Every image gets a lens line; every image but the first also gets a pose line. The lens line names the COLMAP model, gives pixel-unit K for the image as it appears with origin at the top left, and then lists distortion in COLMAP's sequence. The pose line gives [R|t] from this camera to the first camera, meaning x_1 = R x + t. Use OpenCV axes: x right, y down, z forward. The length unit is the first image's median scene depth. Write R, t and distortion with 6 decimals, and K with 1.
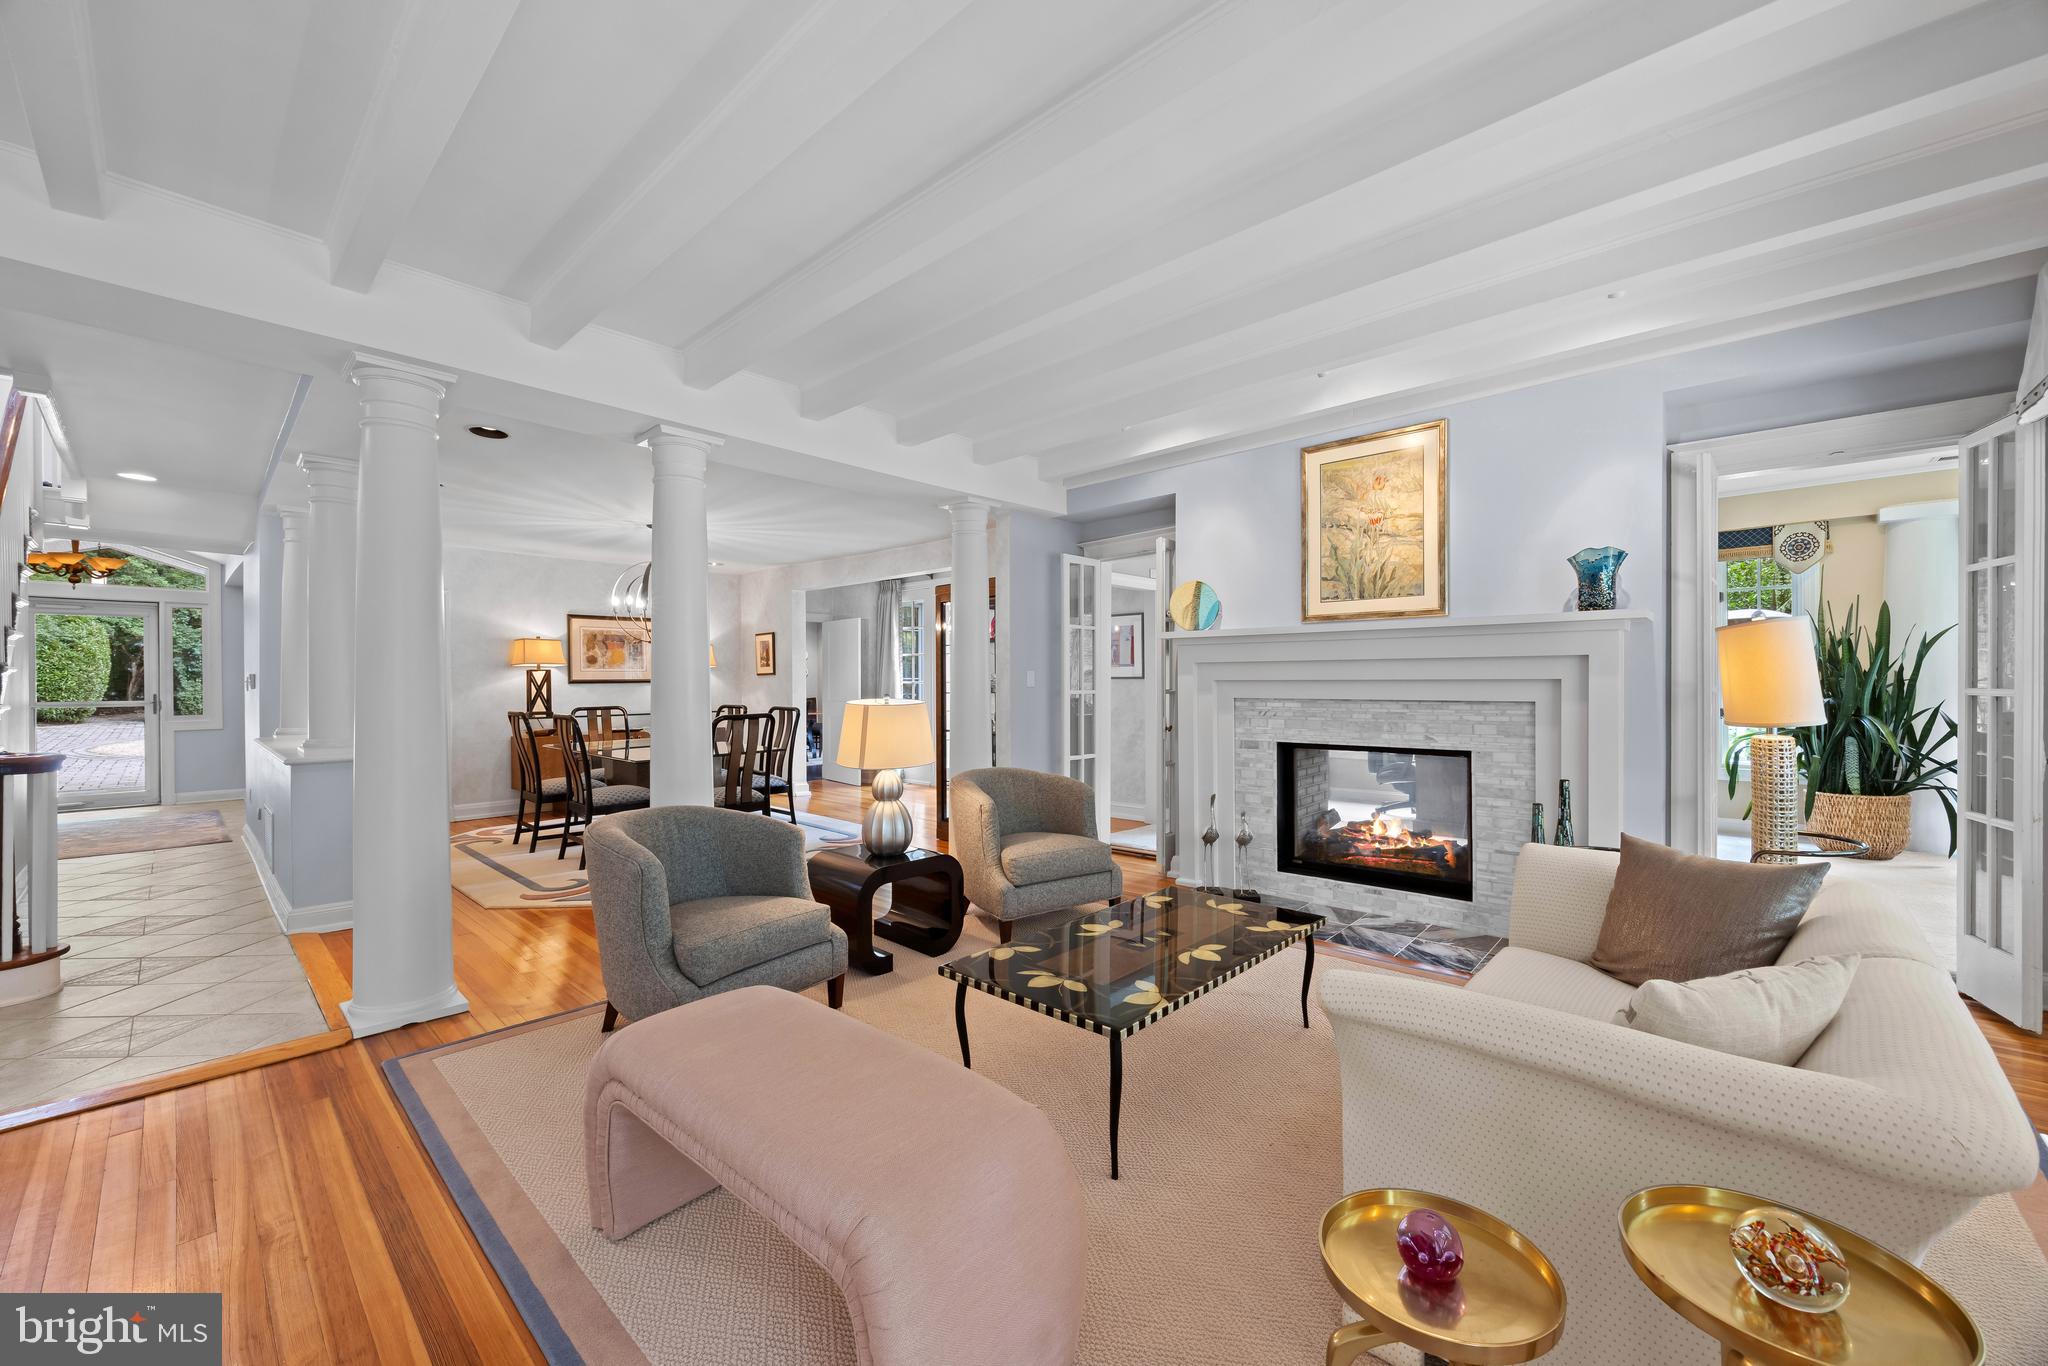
lens RADIAL K [[794.8, 0, 1019.5], [0, 794.8, 685.3], [0, 0, 1]] dist [0.002095, 0.000277]
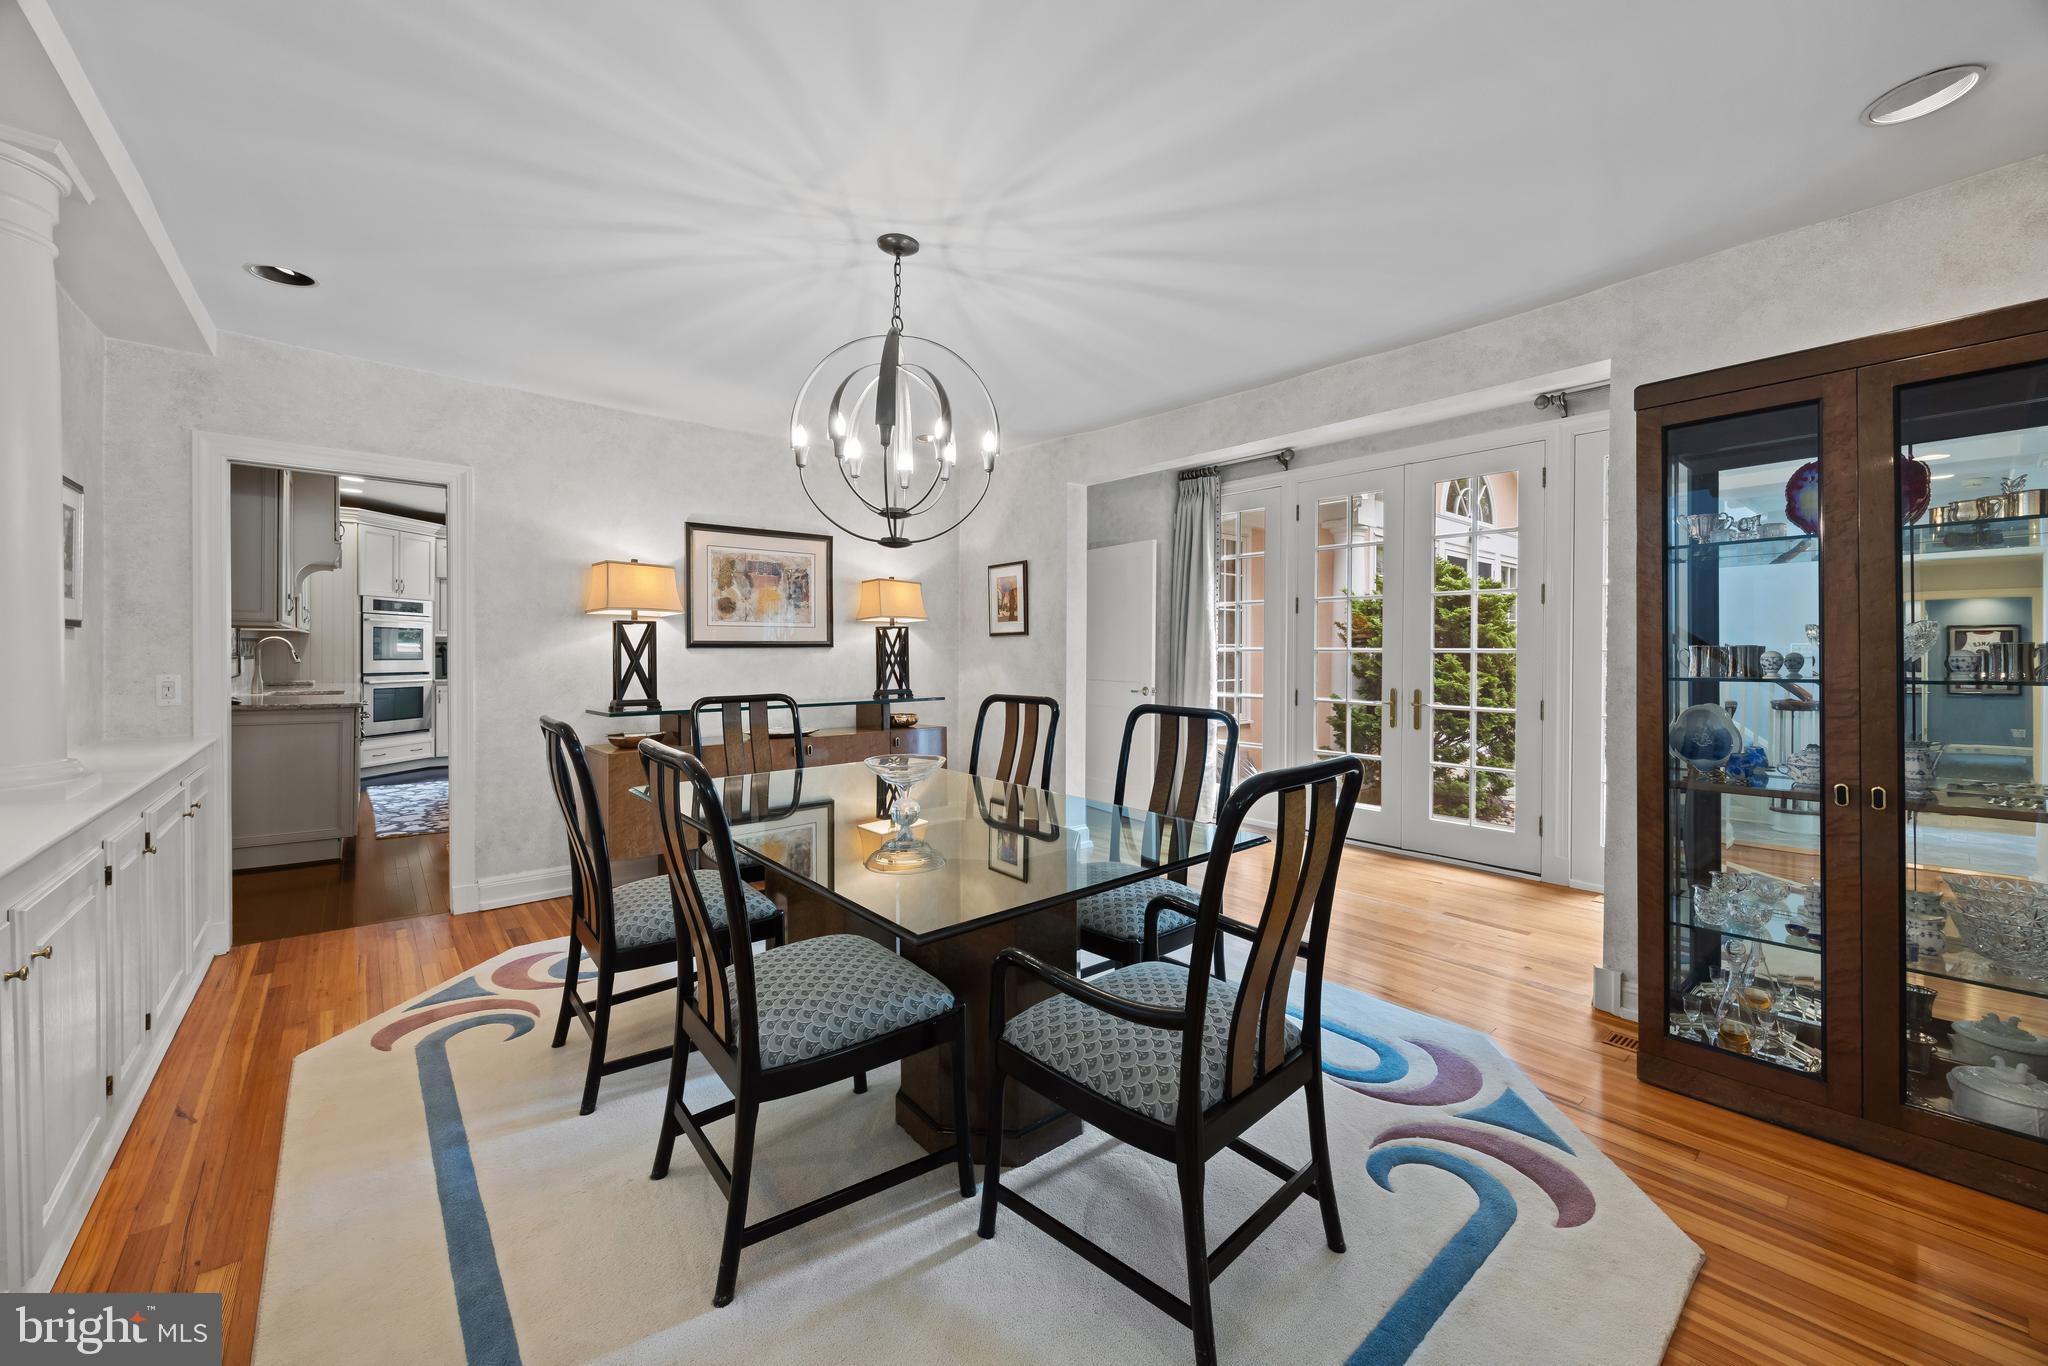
lens RADIAL K [[794.8, 0, 1024.4], [0, 794.8, 663.8], [0, 0, 1]] dist [0.002095, 0.000277]
pose [[0.993019, 0.008011, -0.117683, -0.281212], [-0.006684, 0.999910, 0.011669, 0.000905], [0.117766, -0.010801, 0.992983, 0.499757]]
